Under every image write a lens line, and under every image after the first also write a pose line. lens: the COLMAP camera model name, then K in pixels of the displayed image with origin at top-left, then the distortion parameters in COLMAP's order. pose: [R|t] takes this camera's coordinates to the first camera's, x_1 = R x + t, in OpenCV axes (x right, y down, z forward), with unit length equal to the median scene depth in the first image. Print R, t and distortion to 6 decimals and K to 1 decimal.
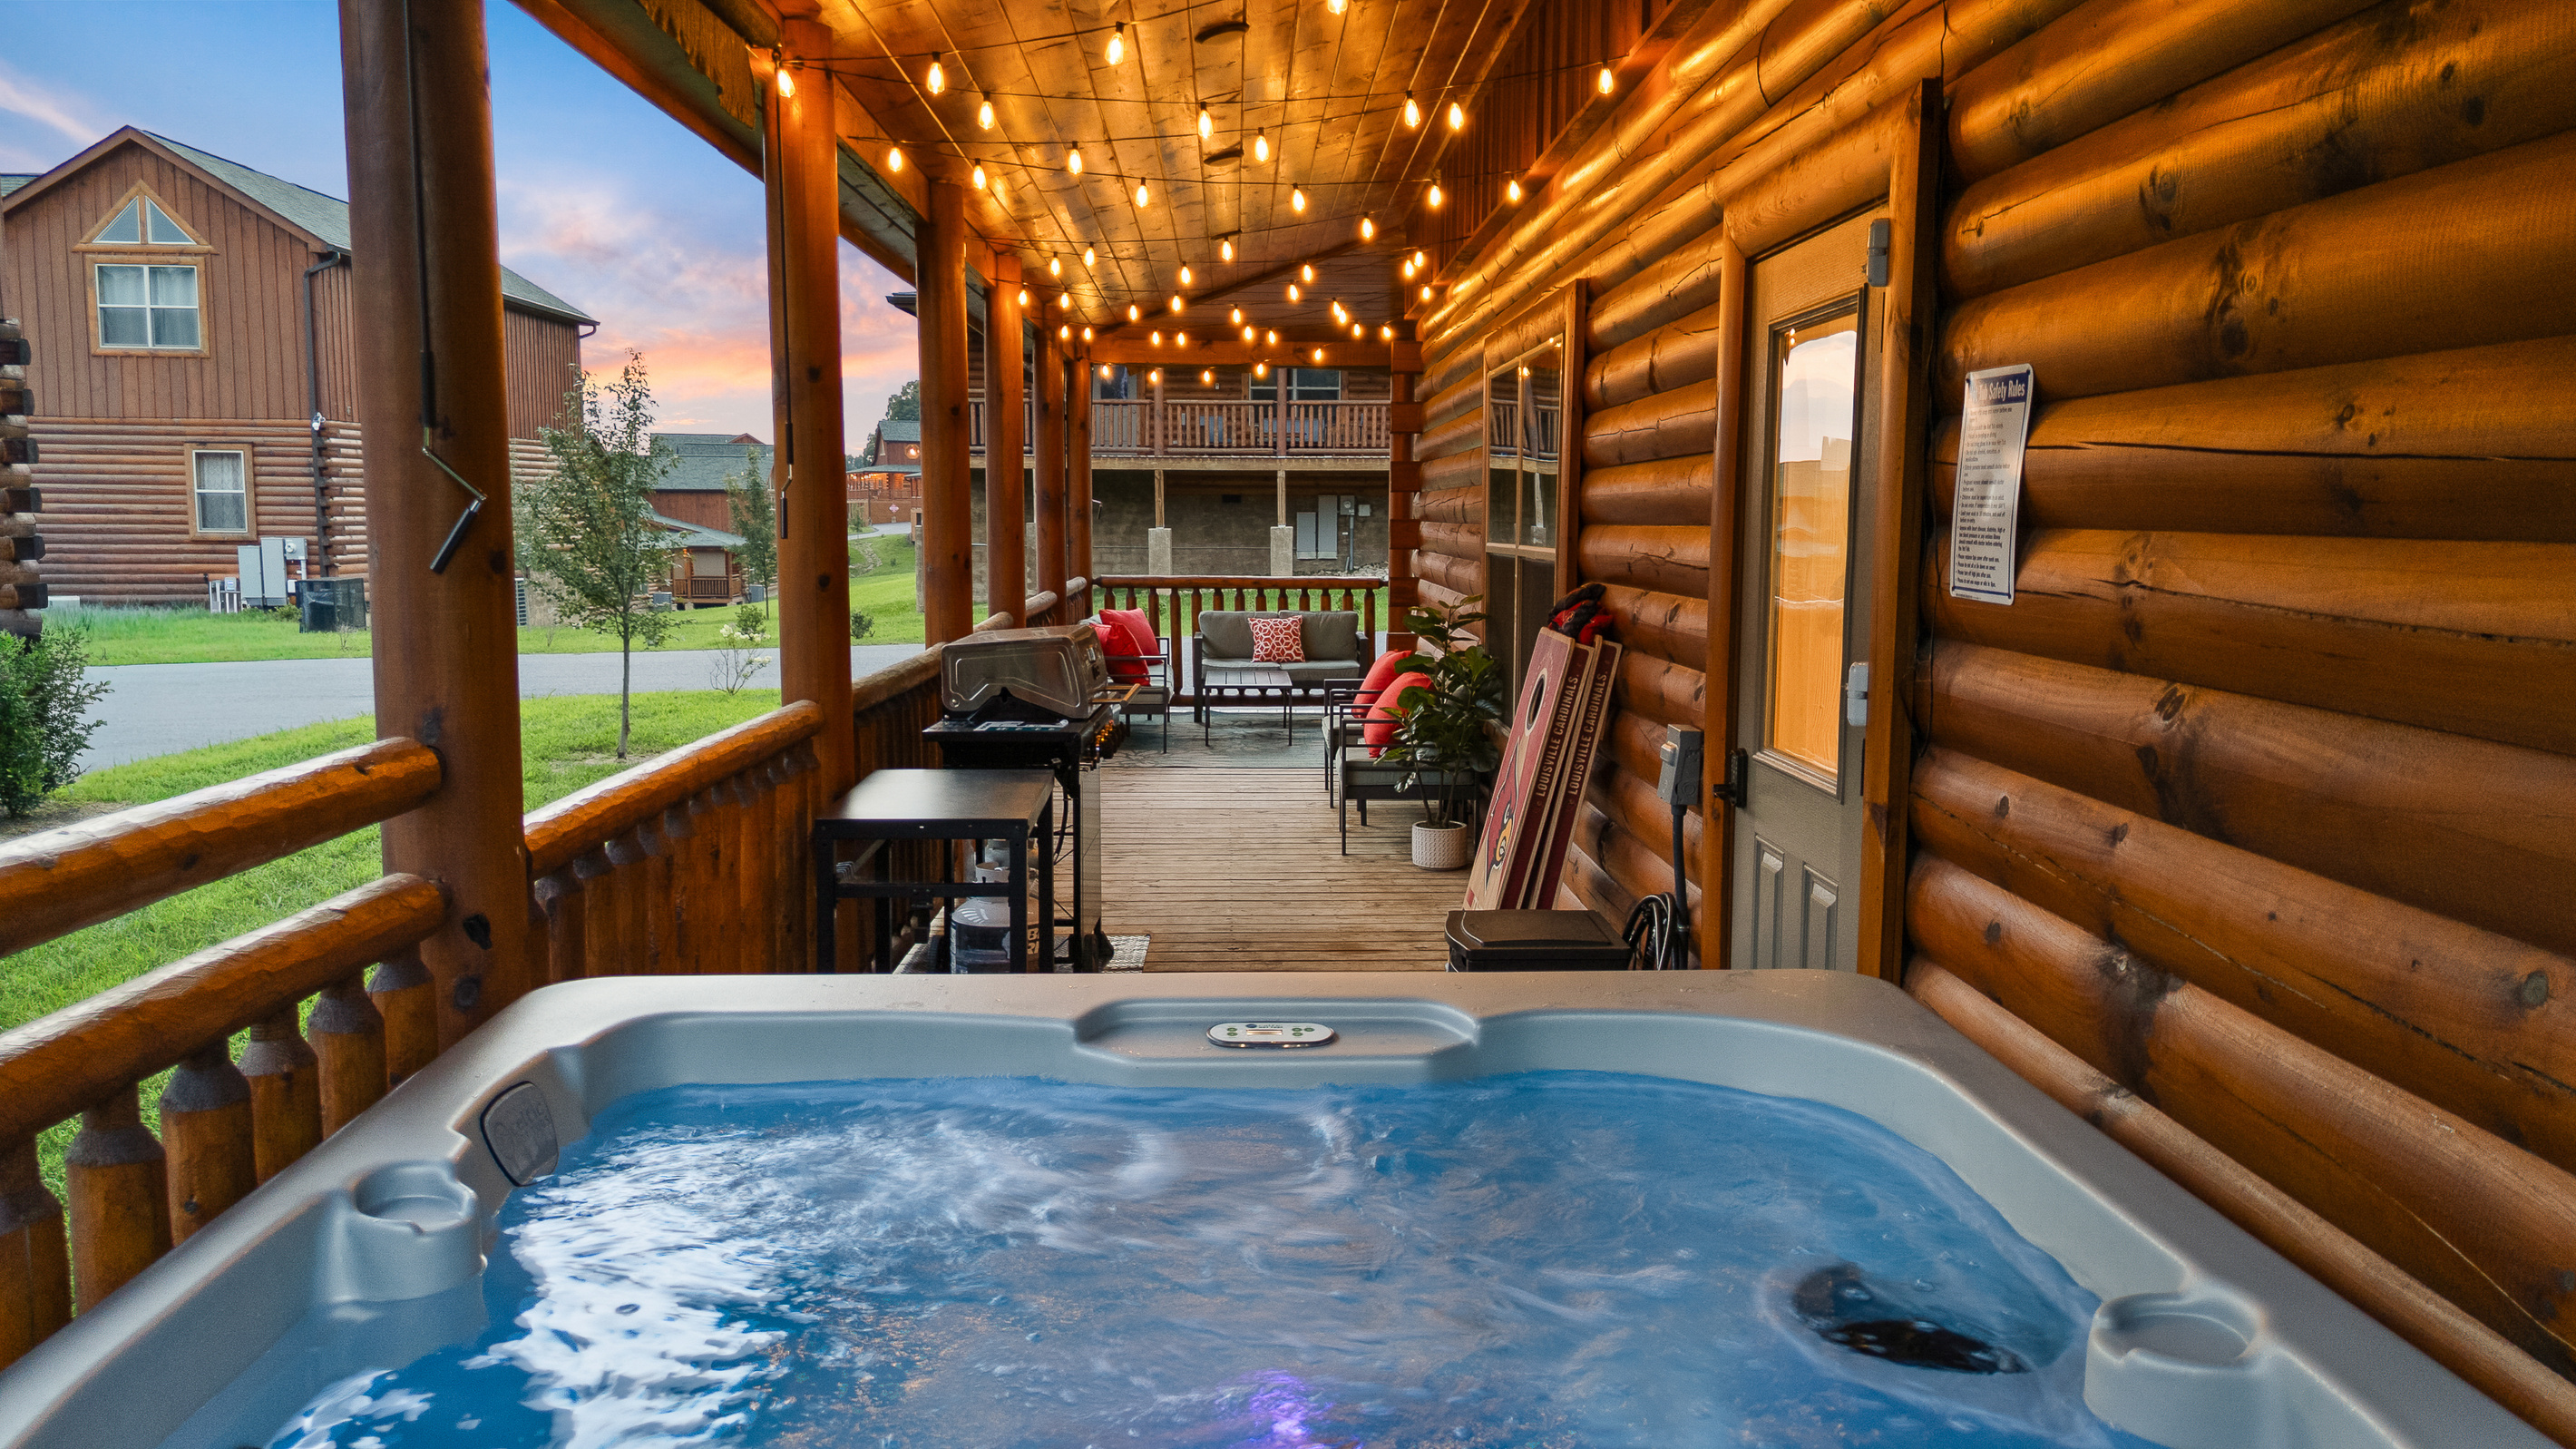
lens RADIAL K [[1861.1, 0, 1288.0], [0, 1861.1, 724.5], [0, 0, 1]] dist [0.076216, -0.065747]
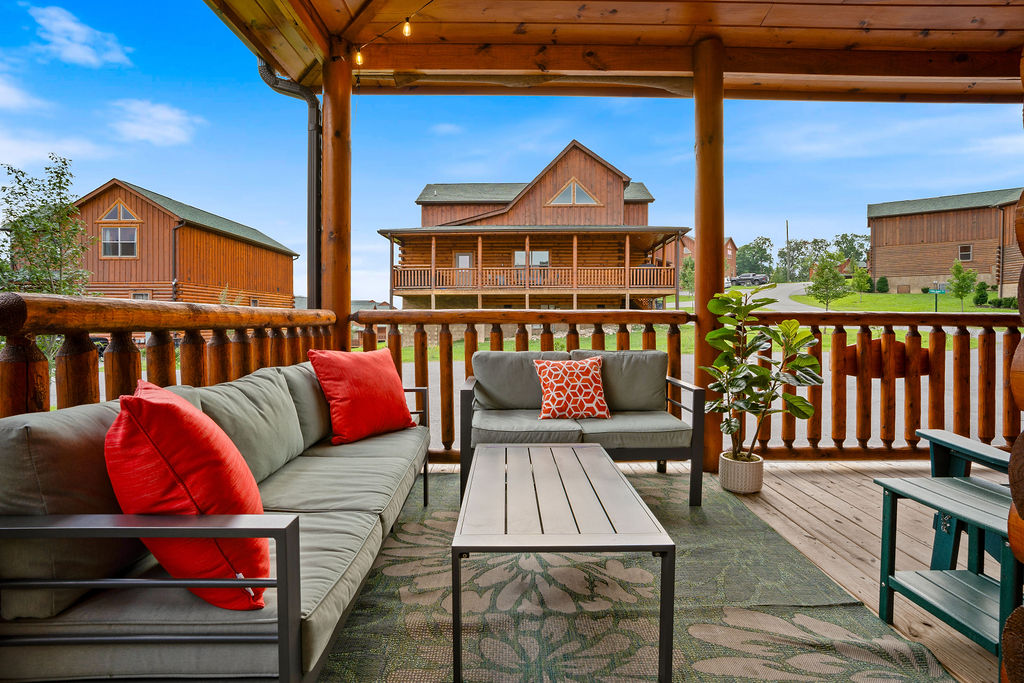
lens RADIAL K [[501.9, 0, 513.8], [0, 501.9, 325.3], [0, 0, 1]] dist [-0.000611, -0.000015]
pose [[0.999842, -0.004832, -0.017120, -0.009852], [0.002973, 0.994254, -0.107008, -0.018421], [0.017538, 0.106940, 0.994111, 0.296021]]
